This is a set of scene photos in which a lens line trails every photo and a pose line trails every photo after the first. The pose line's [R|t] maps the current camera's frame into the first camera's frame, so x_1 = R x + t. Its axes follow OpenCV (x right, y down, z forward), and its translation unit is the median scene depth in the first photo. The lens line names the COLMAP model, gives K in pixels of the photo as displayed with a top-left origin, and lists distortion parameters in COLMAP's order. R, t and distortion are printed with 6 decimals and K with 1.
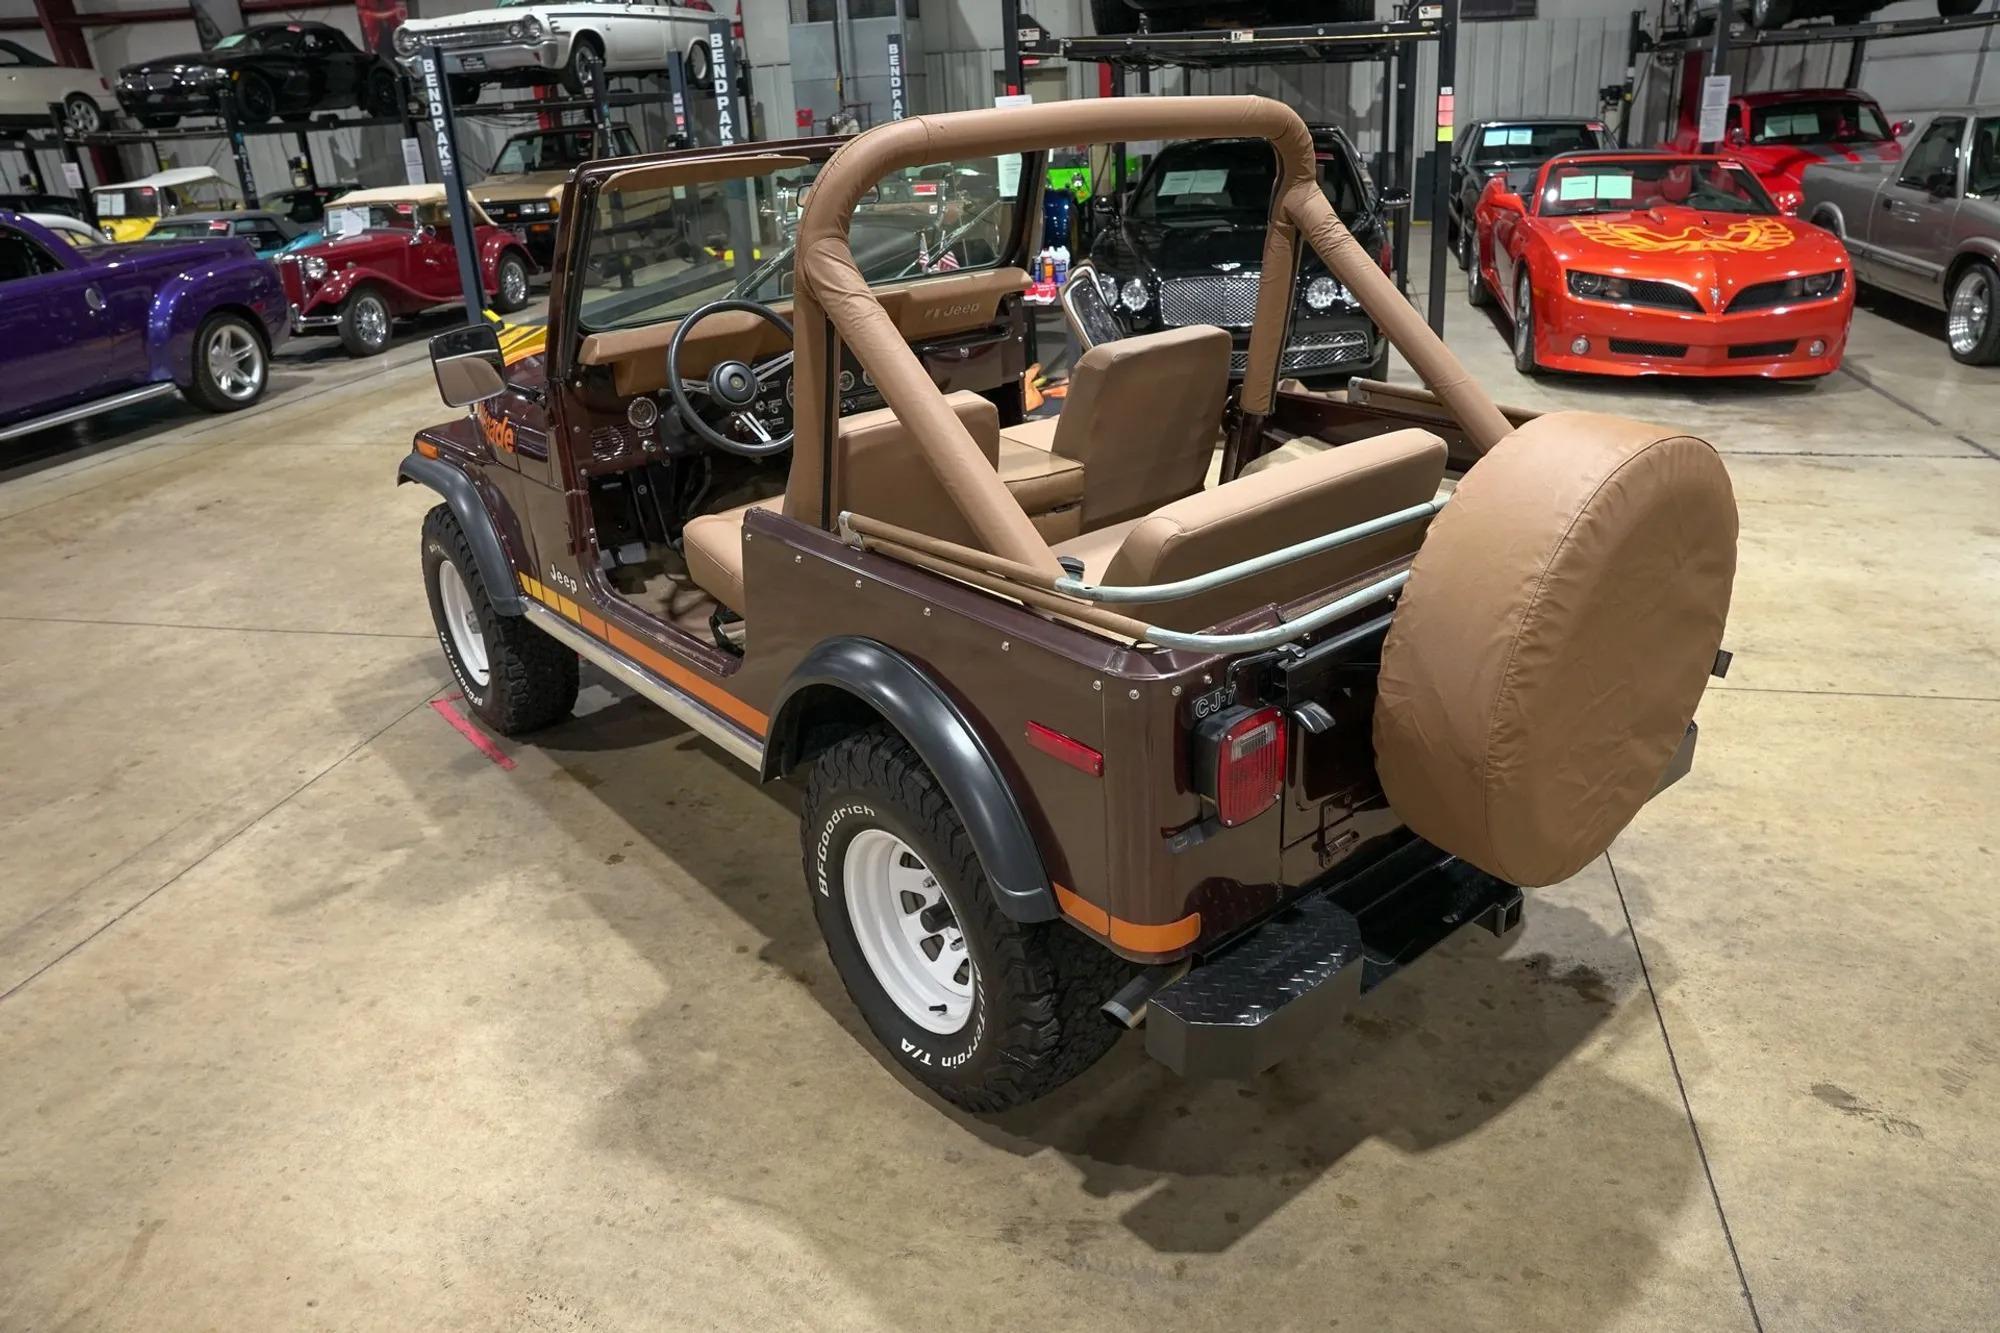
lens RADIAL K [[1369.9, 0, 1008.5], [0, 1369.9, 666.9], [0, 0, 1]] dist [-0.141489, 0.111397]
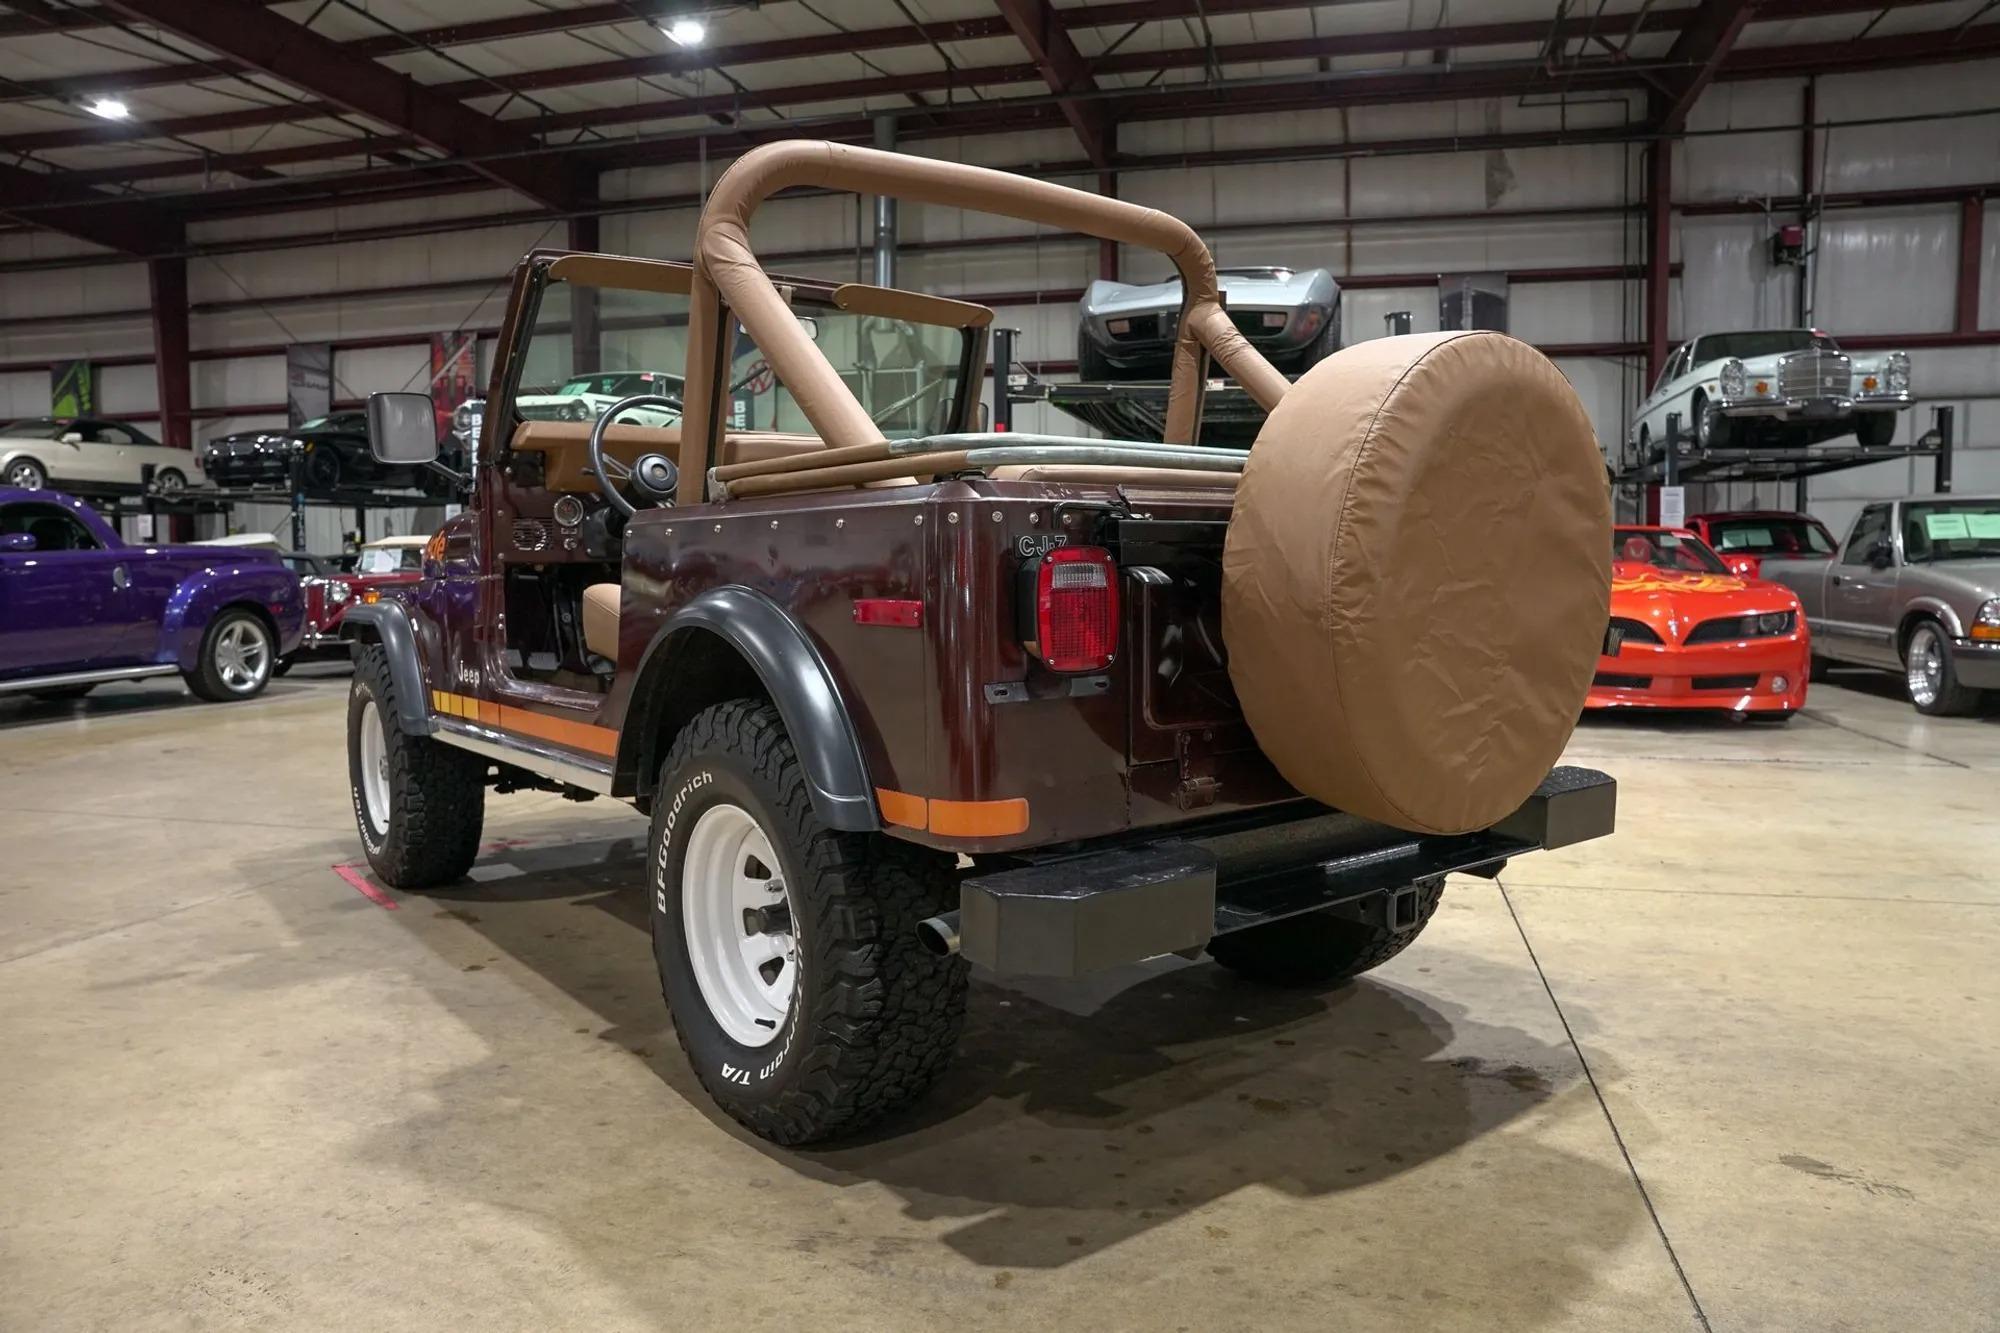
lens RADIAL K [[1369.9, 0, 1008.5], [0, 1369.9, 666.9], [0, 0, 1]] dist [-0.141489, 0.111397]
pose [[0.998782, 0.046594, -0.016242, 0.096170], [-0.049343, 0.944785, -0.323954, 0.271317], [0.000251, 0.324361, 0.945933, 0.080601]]
